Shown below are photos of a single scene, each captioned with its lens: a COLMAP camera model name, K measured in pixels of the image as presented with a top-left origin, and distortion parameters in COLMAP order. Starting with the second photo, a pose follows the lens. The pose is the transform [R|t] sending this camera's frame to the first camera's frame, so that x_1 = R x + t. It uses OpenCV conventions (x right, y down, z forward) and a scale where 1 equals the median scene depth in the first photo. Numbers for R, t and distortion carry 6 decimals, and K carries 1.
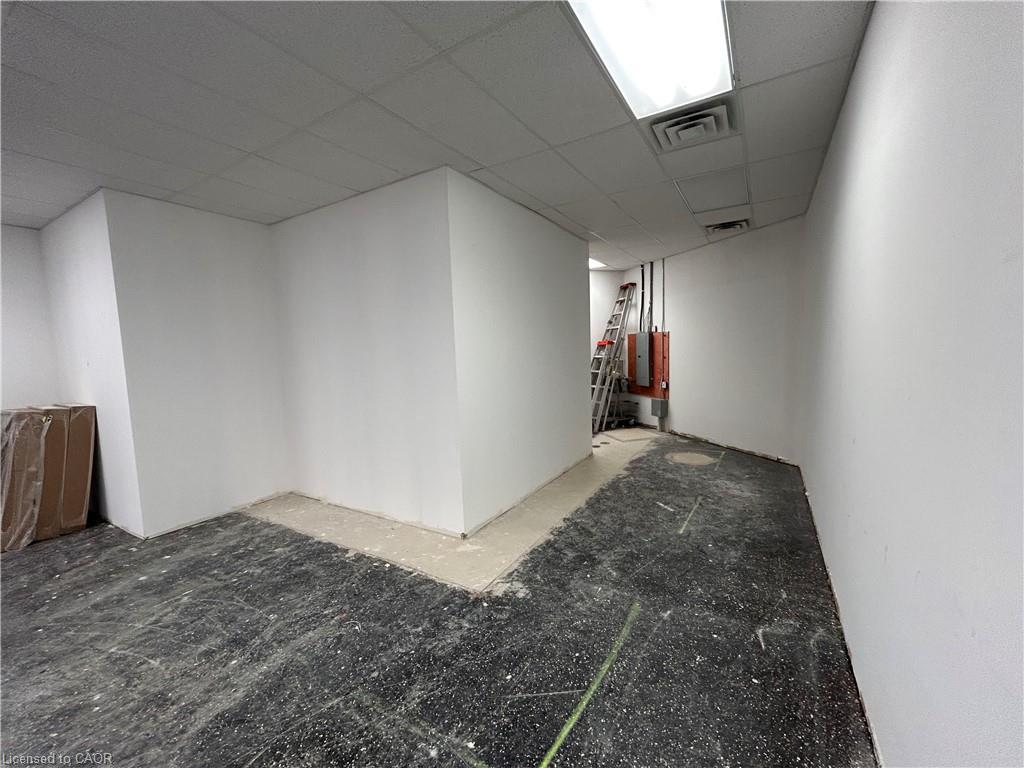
lens RADIAL K [[412.3, 0, 506.4], [0, 412.3, 386.1], [0, 0, 1]] dist [-0.000471, -0.000653]
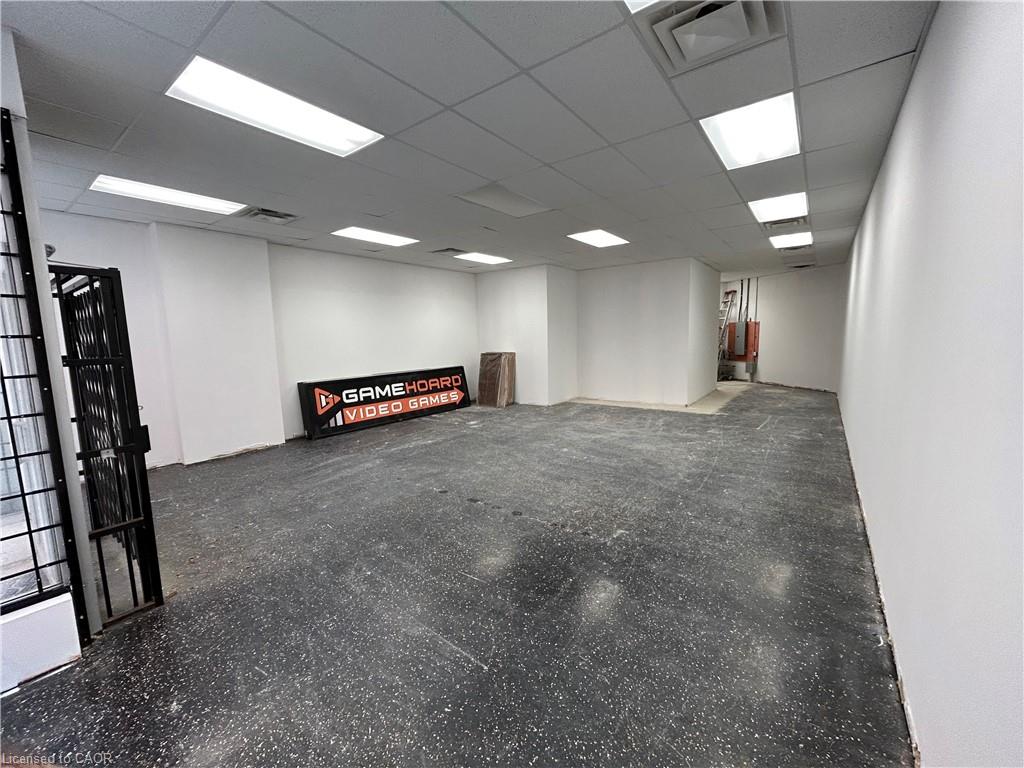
lens RADIAL K [[412.3, 0, 515.6], [0, 412.3, 387.9], [0, 0, 1]] dist [-0.000471, -0.000653]
pose [[0.997565, 0.014960, -0.068123, -0.664413], [-0.012967, 0.999478, 0.029598, 0.142090], [0.068530, -0.028643, 0.997238, -1.039669]]
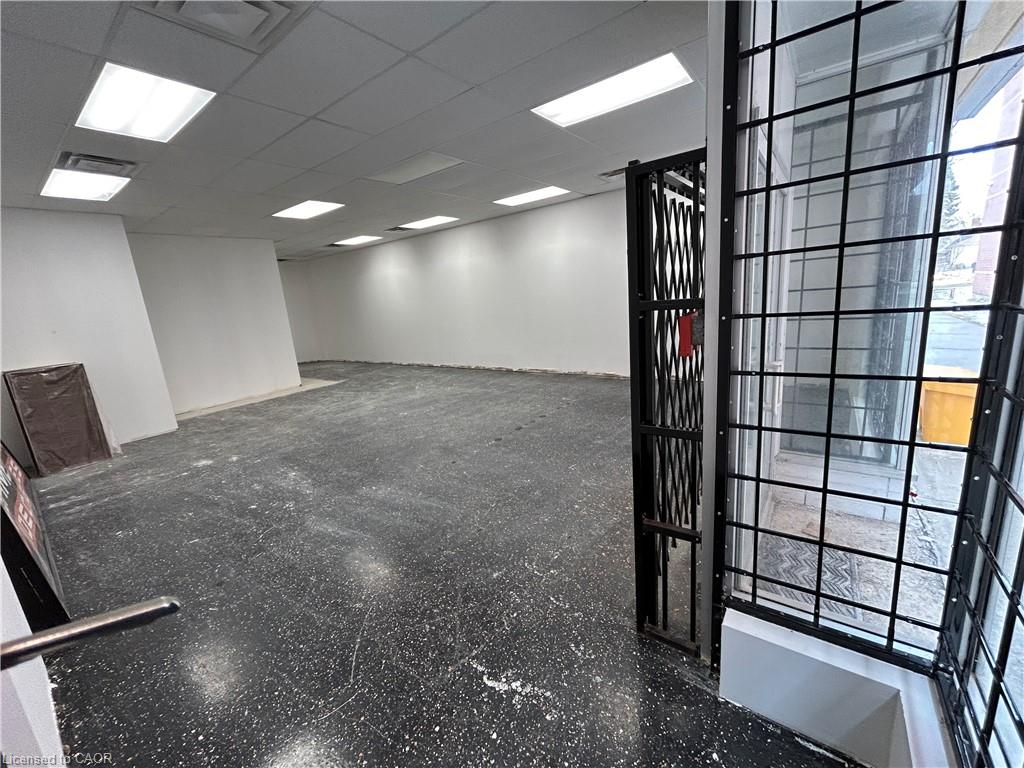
lens RADIAL K [[412.3, 0, 510.5], [0, 412.3, 381.8], [0, 0, 1]] dist [-0.000471, -0.000653]
pose [[0.079373, -0.182277, 0.980038, -1.724031], [0.180792, 0.969468, 0.165668, 0.110151], [-0.980313, 0.164034, 0.109904, -0.374359]]
